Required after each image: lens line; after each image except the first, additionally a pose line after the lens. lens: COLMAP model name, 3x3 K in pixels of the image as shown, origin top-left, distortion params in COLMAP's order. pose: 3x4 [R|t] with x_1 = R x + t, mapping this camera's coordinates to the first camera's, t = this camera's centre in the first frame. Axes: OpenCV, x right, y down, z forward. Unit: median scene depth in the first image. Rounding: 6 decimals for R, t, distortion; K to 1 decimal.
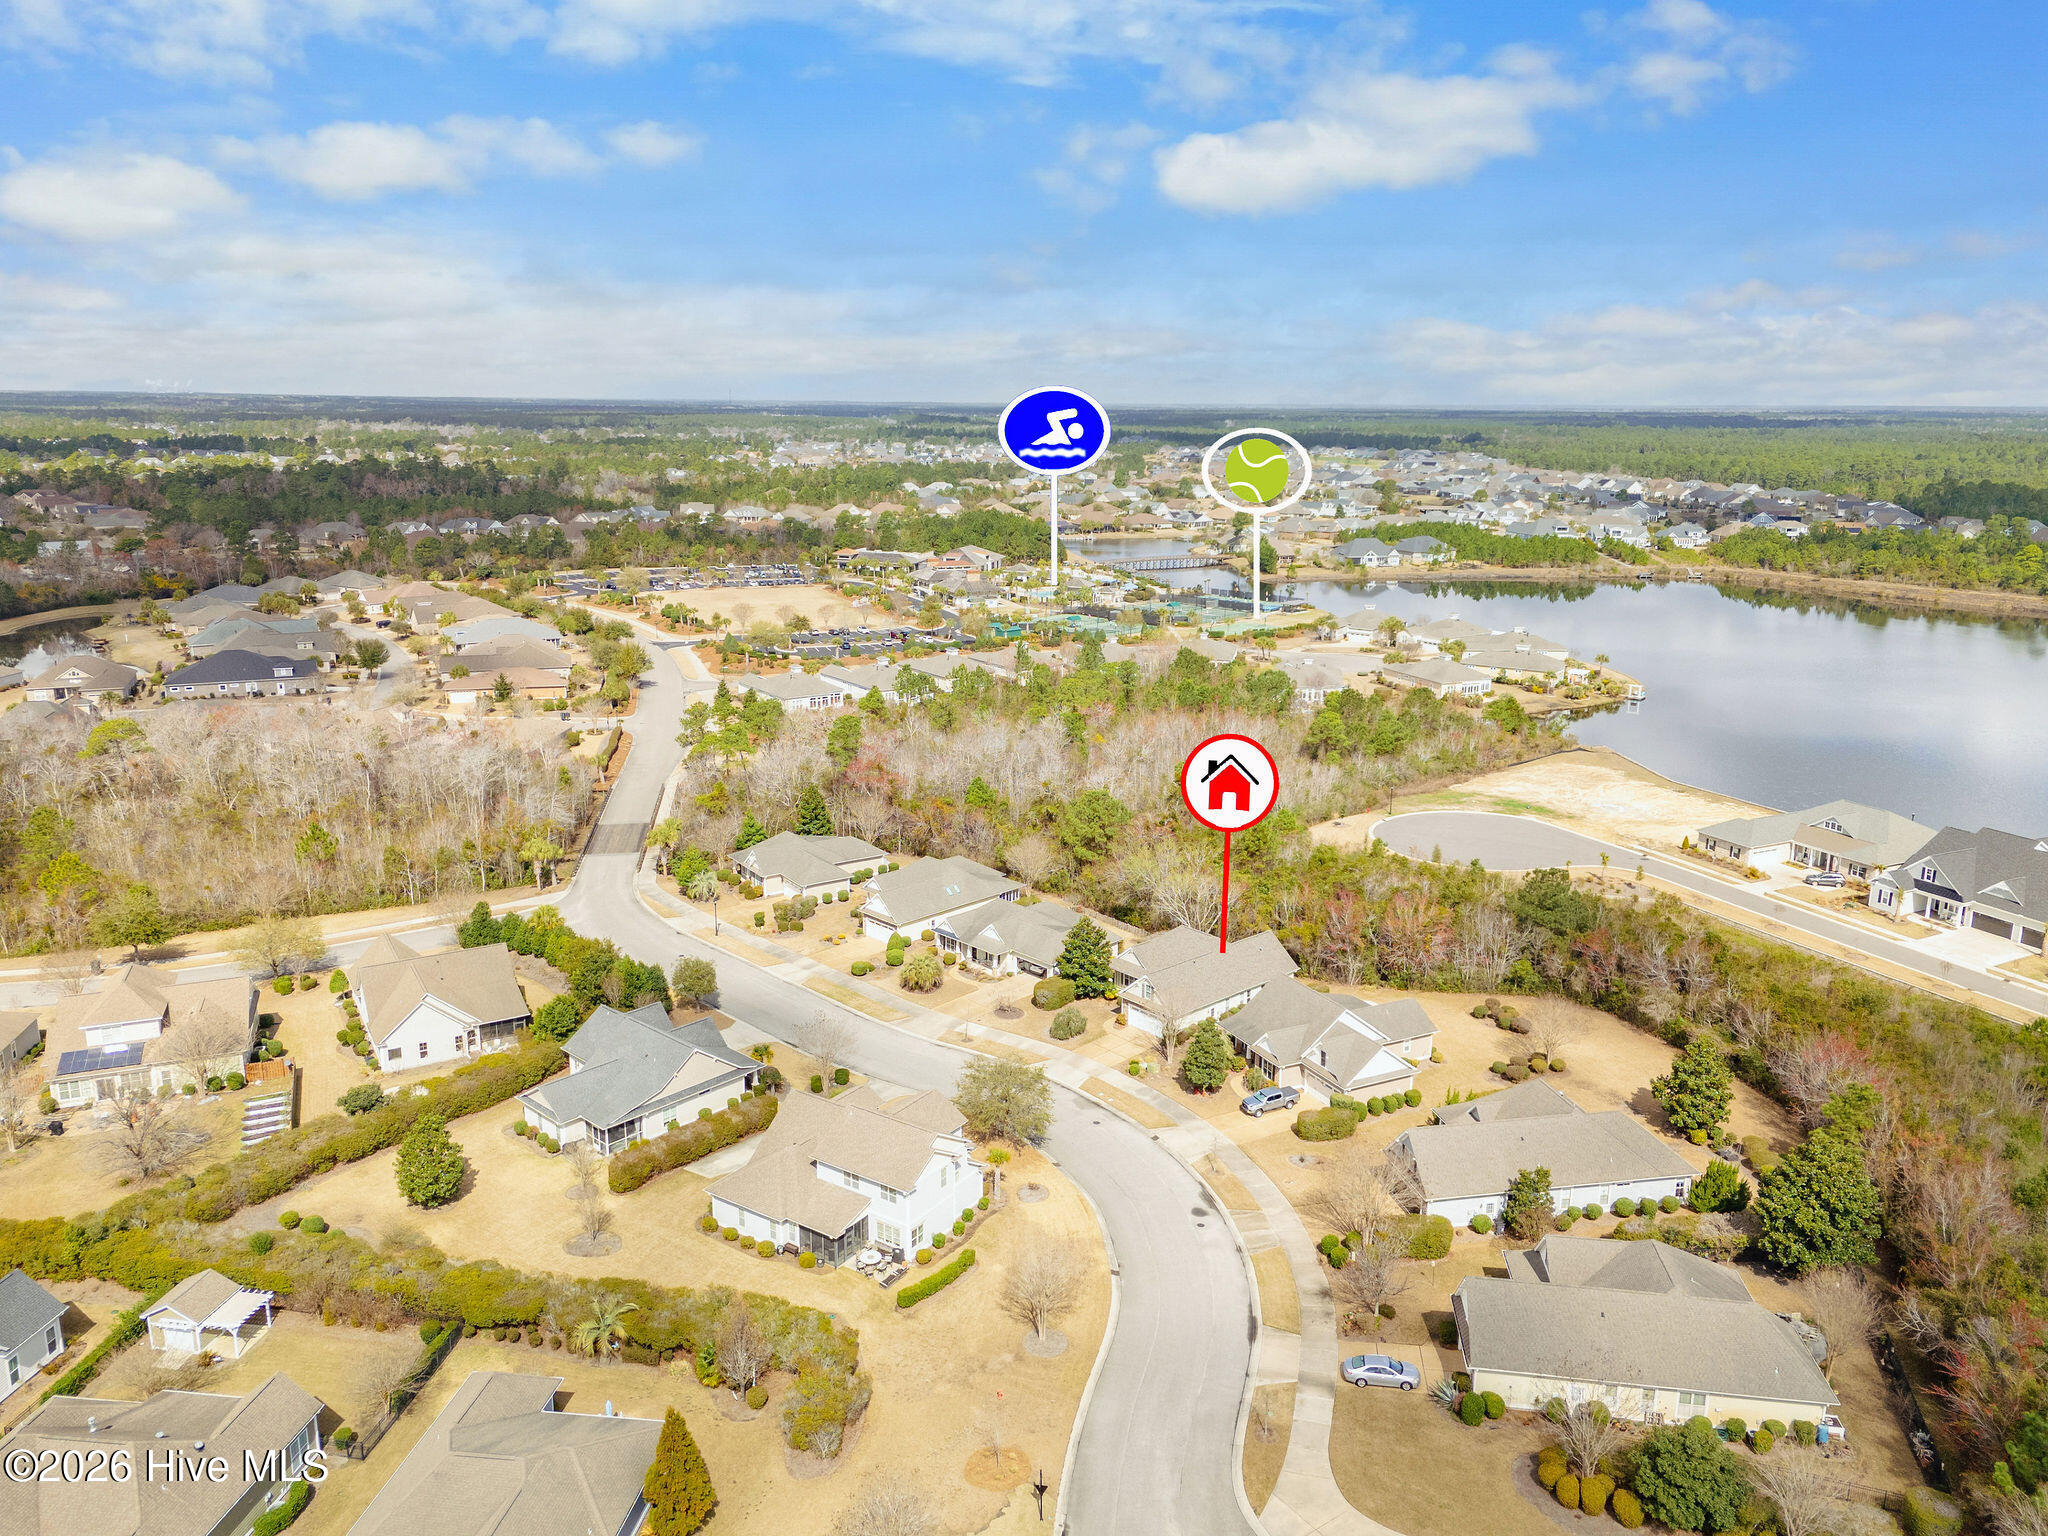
lens RADIAL K [[1519.0, 0, 1024.0], [0, 1519.0, 768.0], [0, 0, 1]] dist [0.028977, -0.006750]
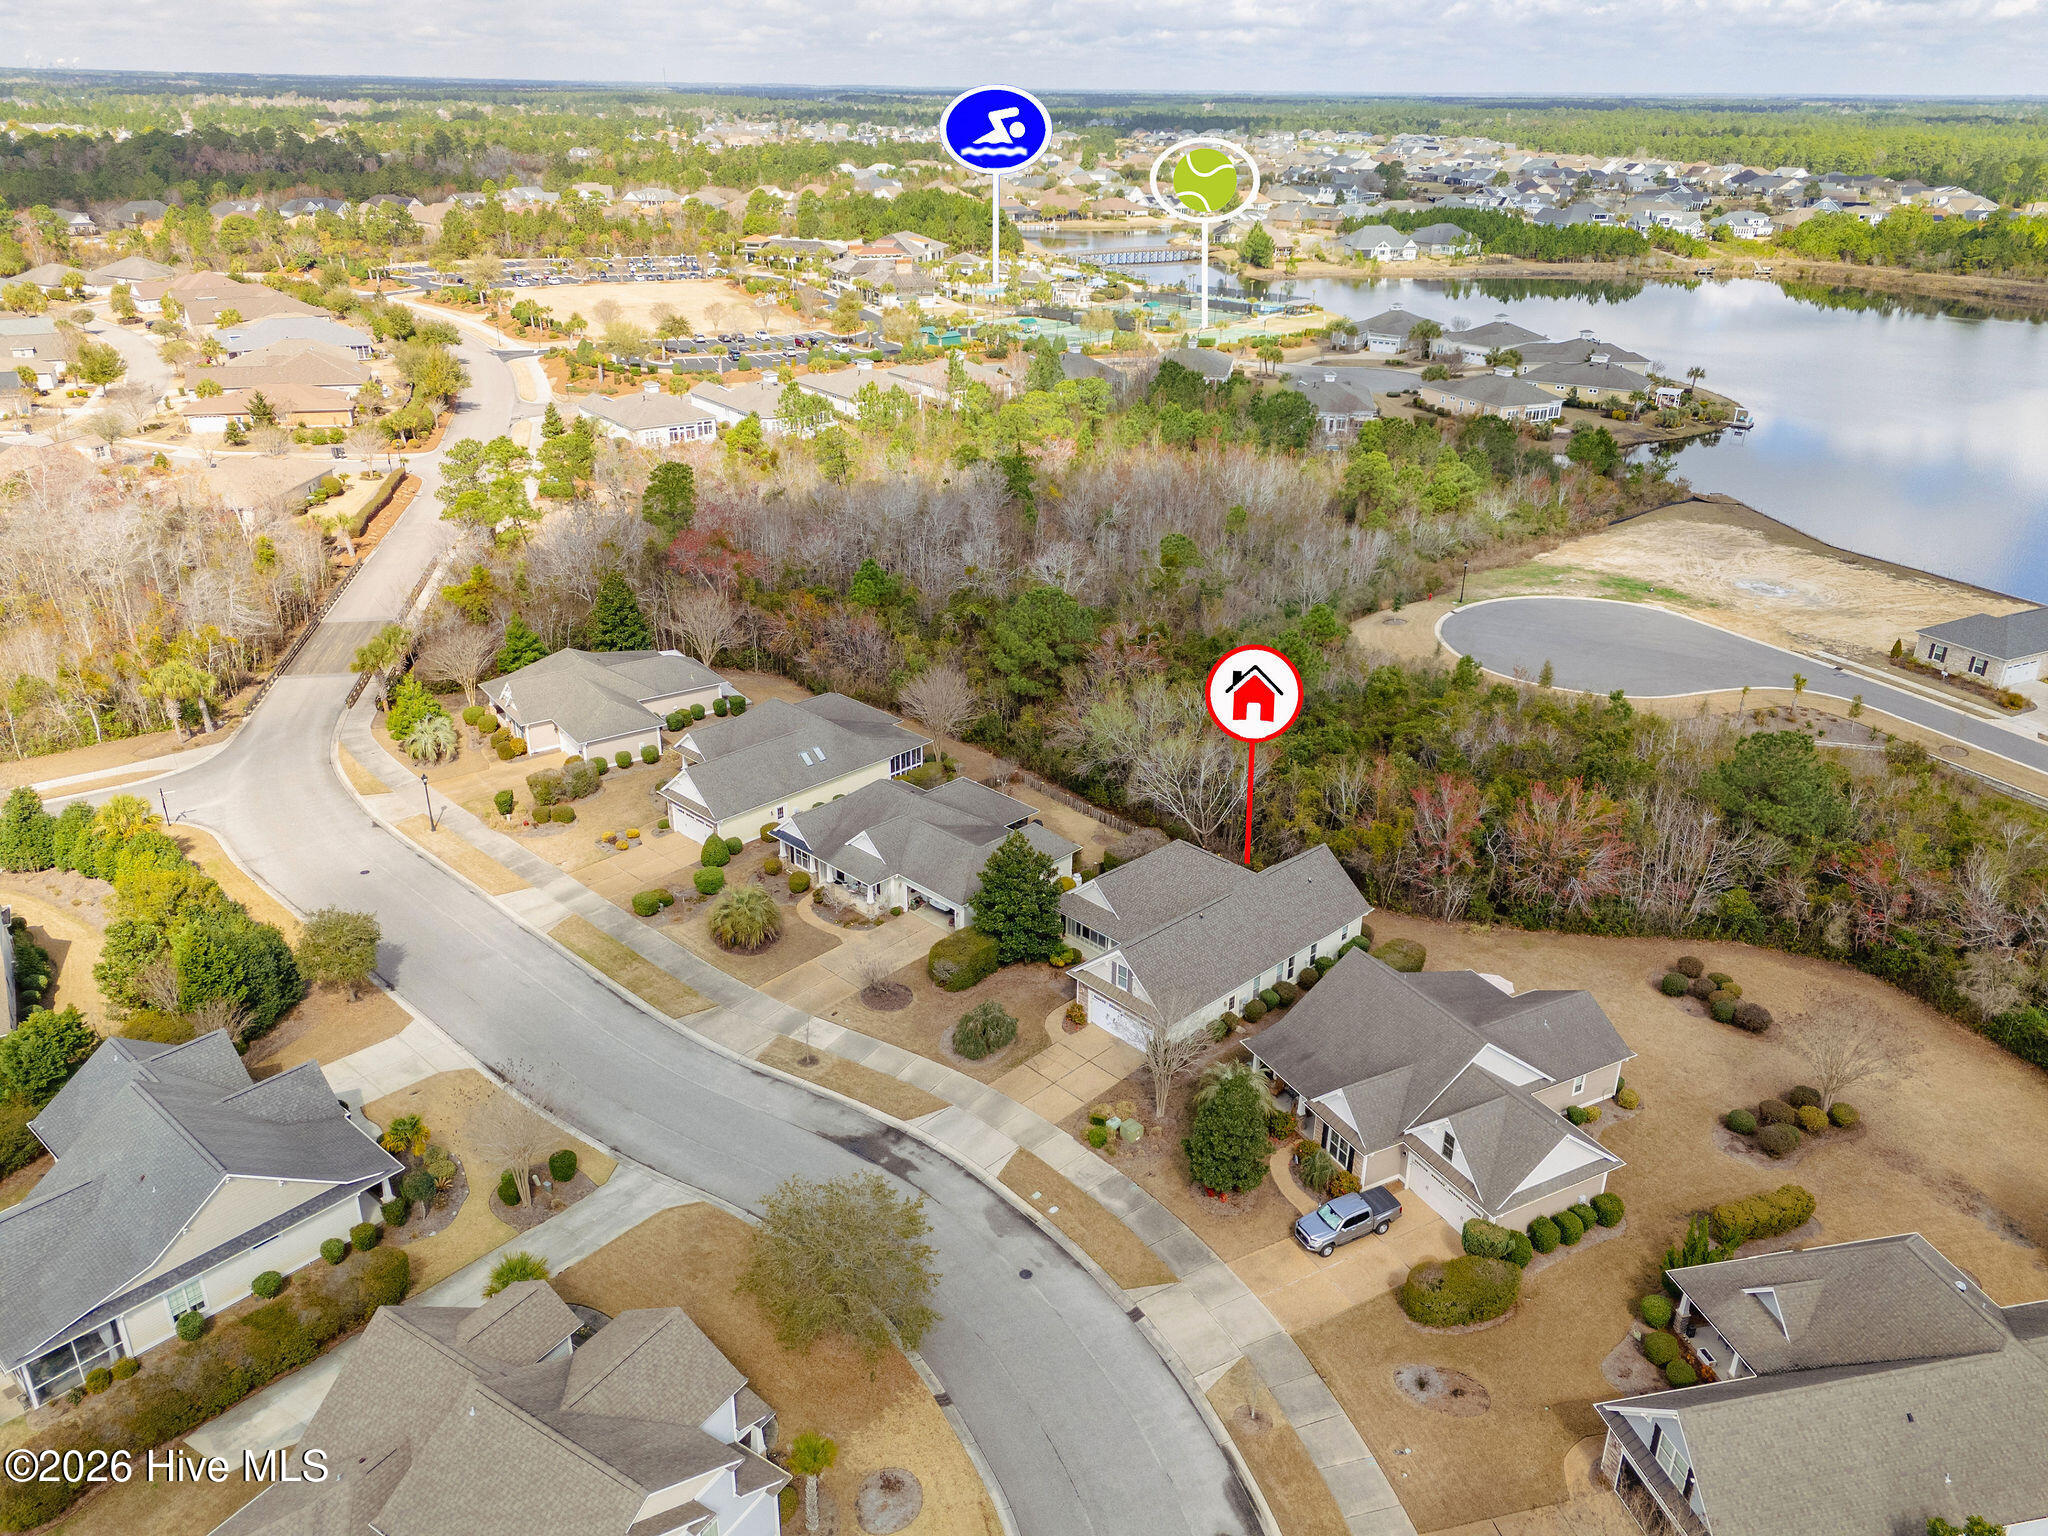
lens RADIAL K [[1519.0, 0, 1024.0], [0, 1519.0, 768.0], [0, 0, 1]] dist [0.028977, -0.006750]
pose [[0.999744, -0.004883, 0.022072, 0.016076], [0.000792, 0.983360, 0.181667, -0.017452], [-0.022592, -0.181603, 0.983112, 0.225809]]
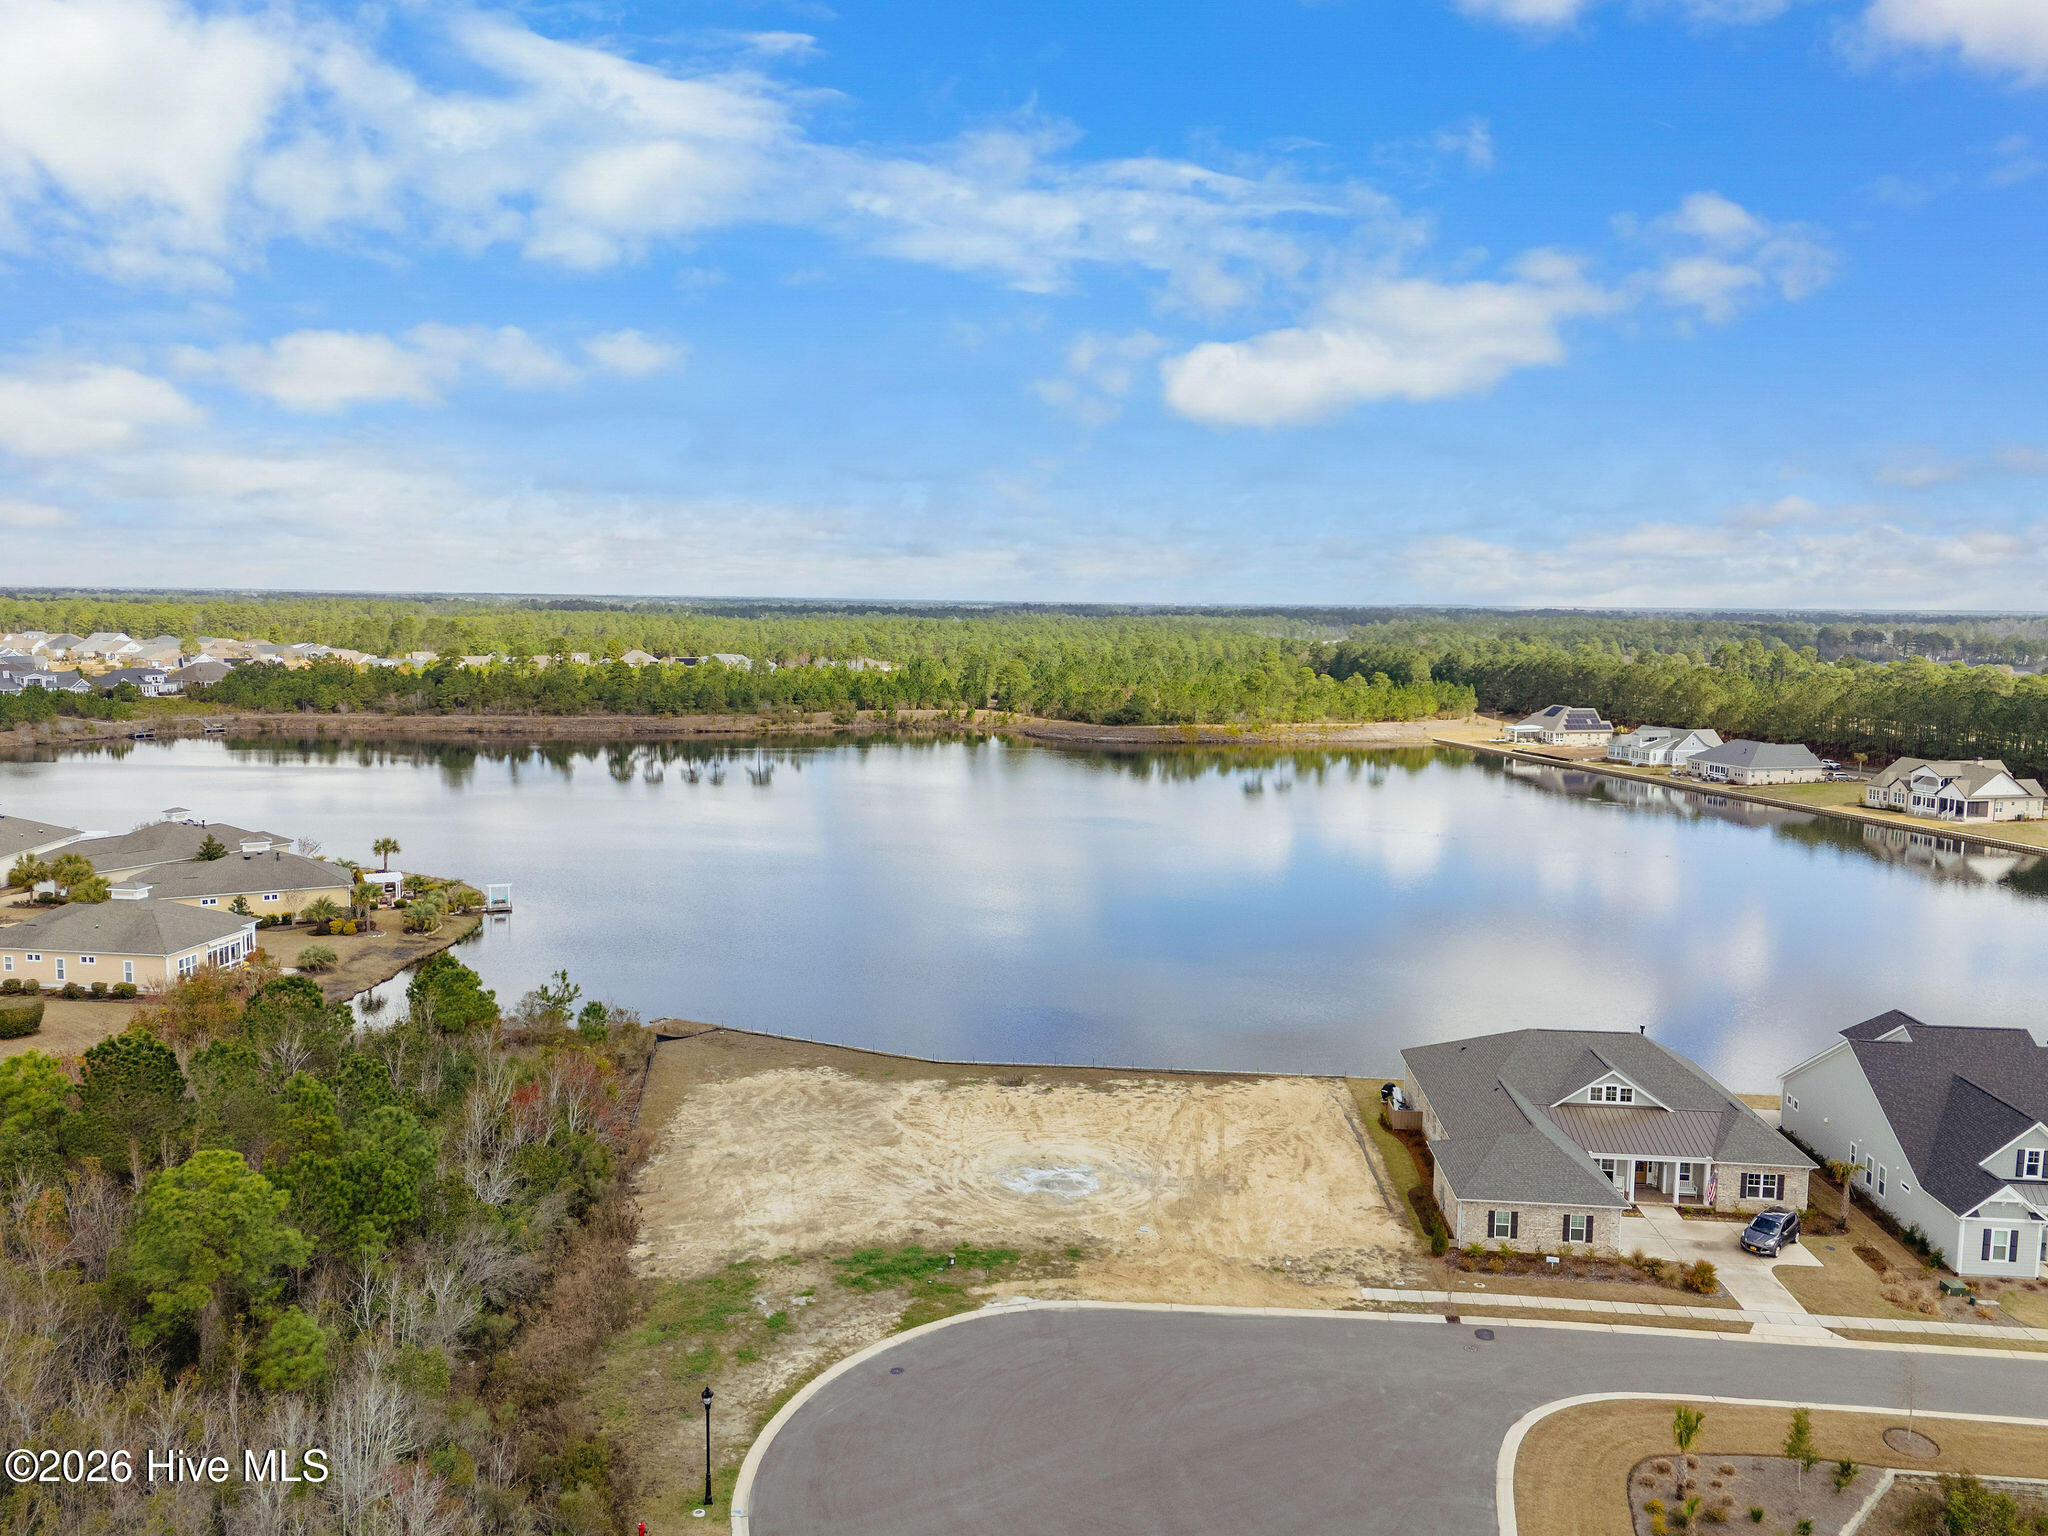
lens RADIAL K [[1507.2, 0, 1024.0], [0, 1507.2, 768.0], [0, 0, 1]] dist [0.070079, -0.056199]
pose [[0.501462, -0.097433, 0.859676, 0.046004], [0.196540, 0.980490, -0.003519, -0.061833], [-0.842560, 0.170725, 0.510828, 0.627711]]
